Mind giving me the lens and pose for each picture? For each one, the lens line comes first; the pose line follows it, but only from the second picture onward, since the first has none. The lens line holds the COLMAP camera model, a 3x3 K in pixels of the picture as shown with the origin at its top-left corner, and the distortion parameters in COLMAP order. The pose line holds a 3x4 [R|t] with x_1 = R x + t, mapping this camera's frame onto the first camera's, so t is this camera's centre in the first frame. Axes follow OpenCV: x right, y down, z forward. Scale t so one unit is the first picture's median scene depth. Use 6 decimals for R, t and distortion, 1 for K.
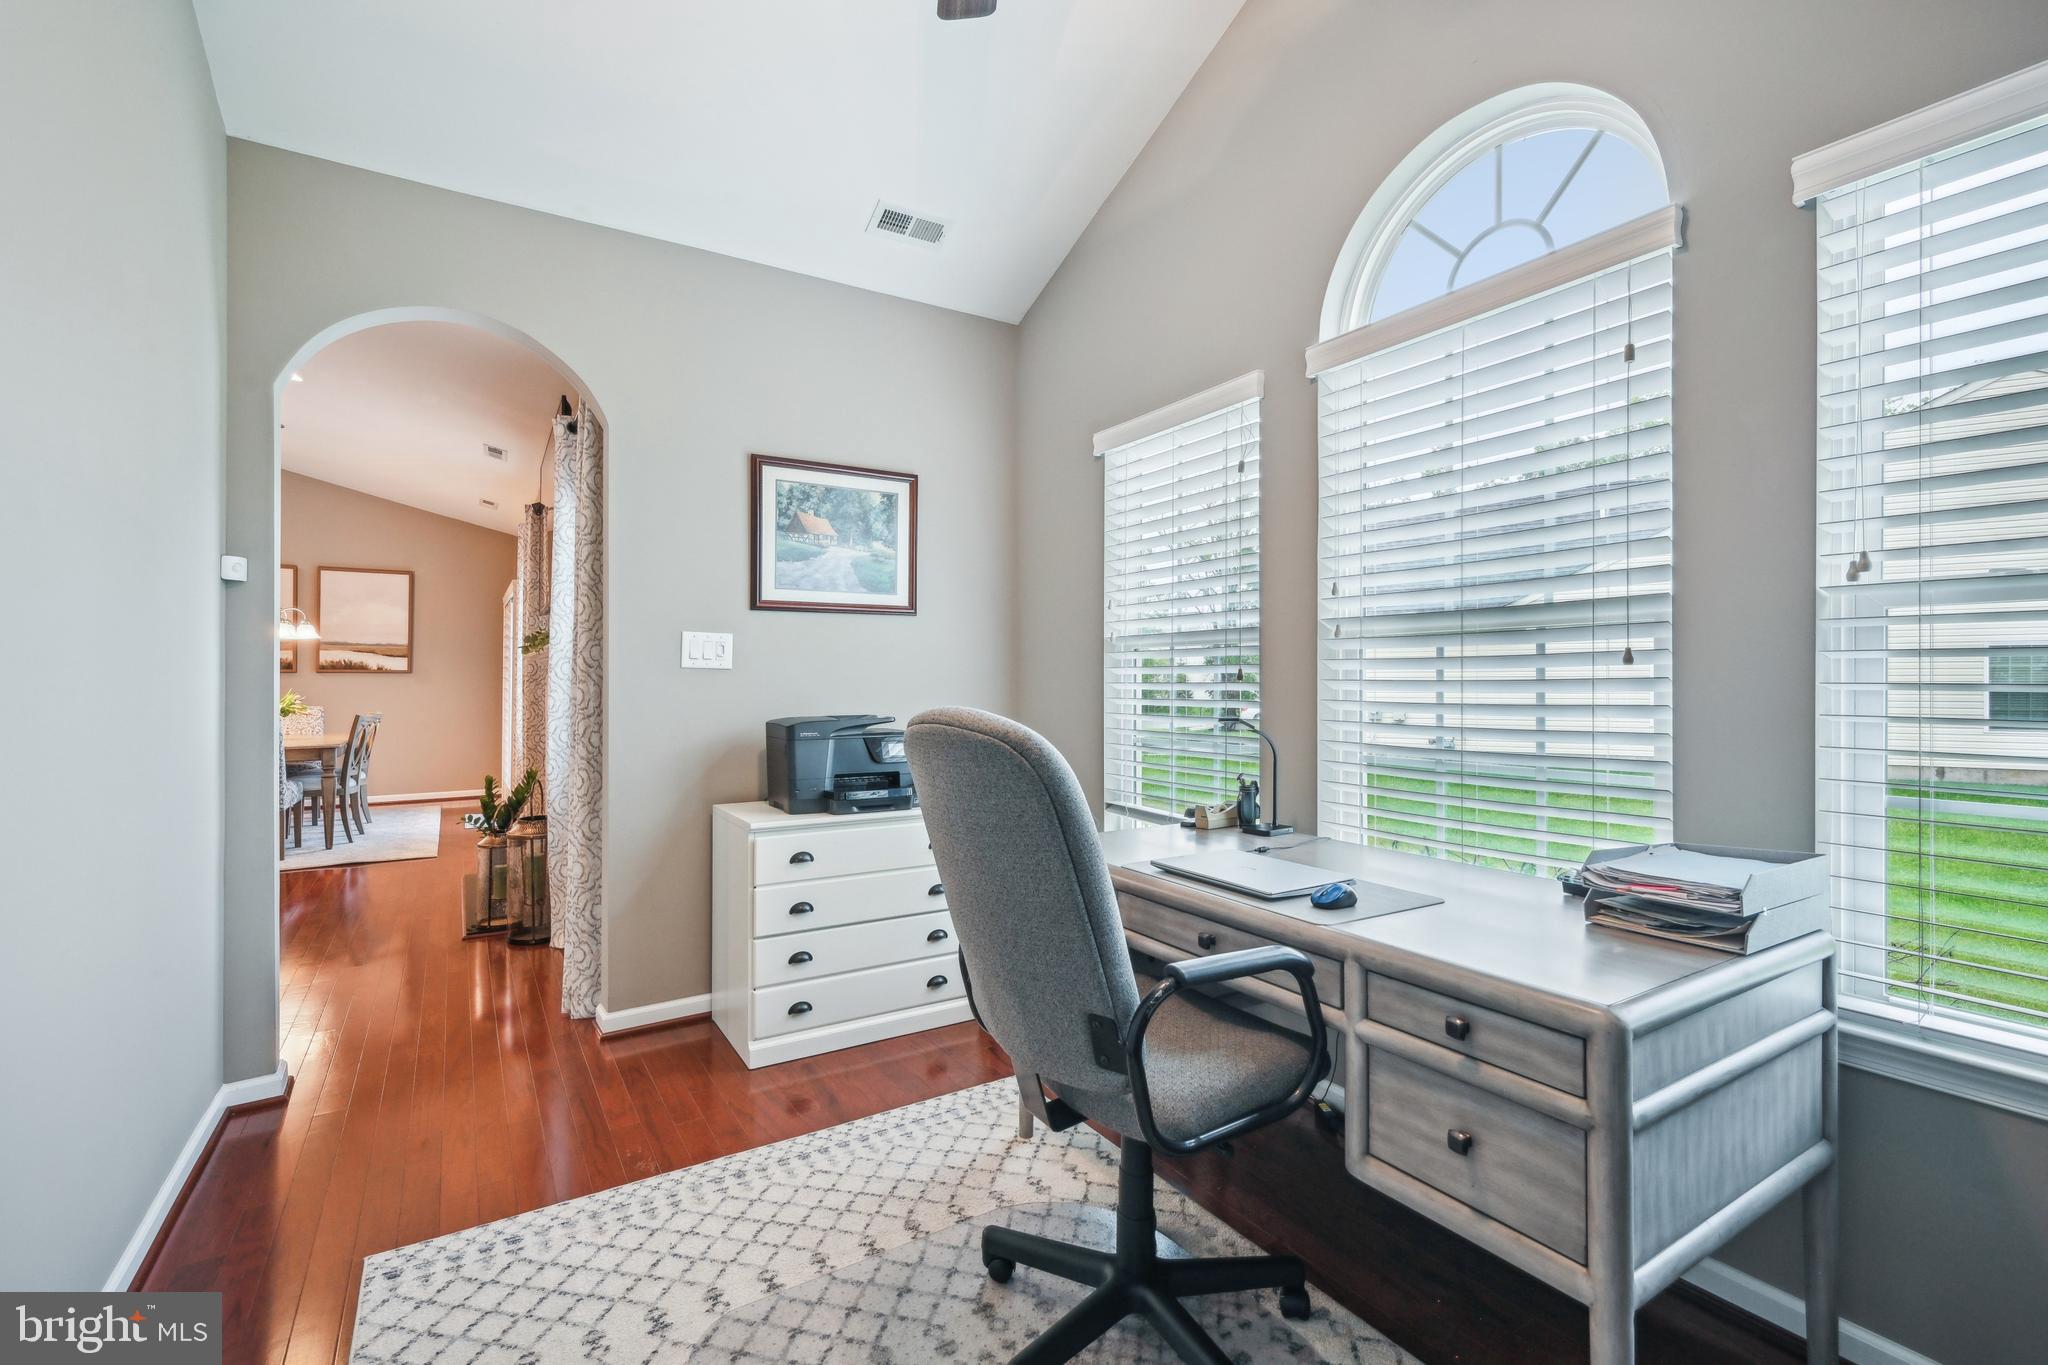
lens RADIAL K [[903.6, 0, 1019.0], [0, 903.6, 677.2], [0, 0, 1]] dist [-0.001270, -0.000121]
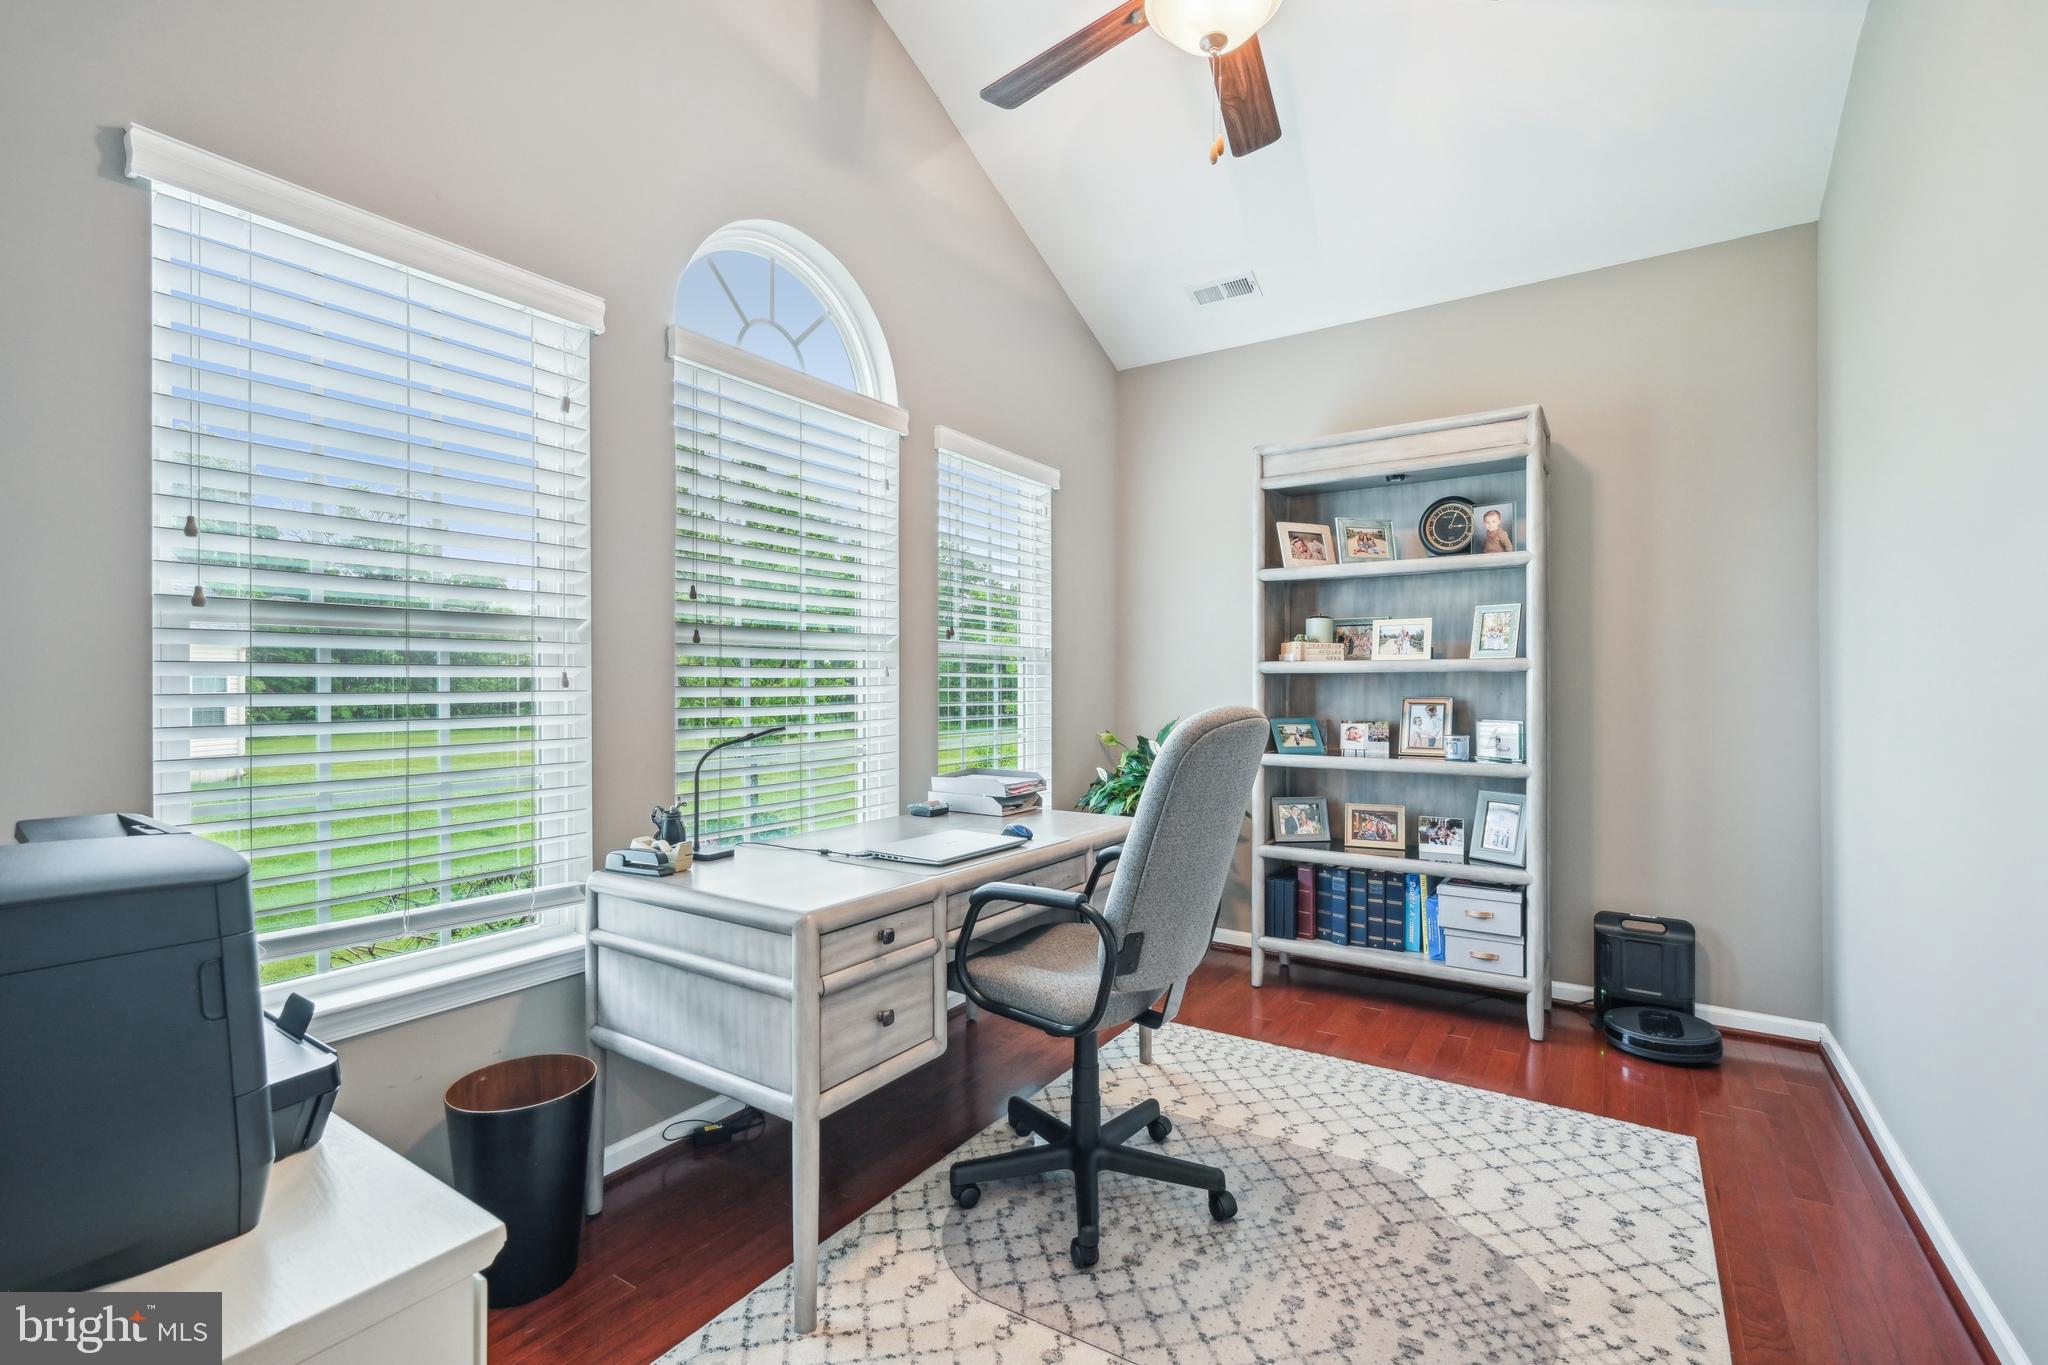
lens RADIAL K [[922.5, 0, 1017.9], [0, 922.5, 689.2], [0, 0, 1]] dist [-0.001570, -0.000189]
pose [[-0.421875, 0.000727, 0.906654, -0.843381], [0.003027, 0.999995, 0.000606, 0.007843], [-0.906649, 0.003000, -0.421875, 1.356039]]
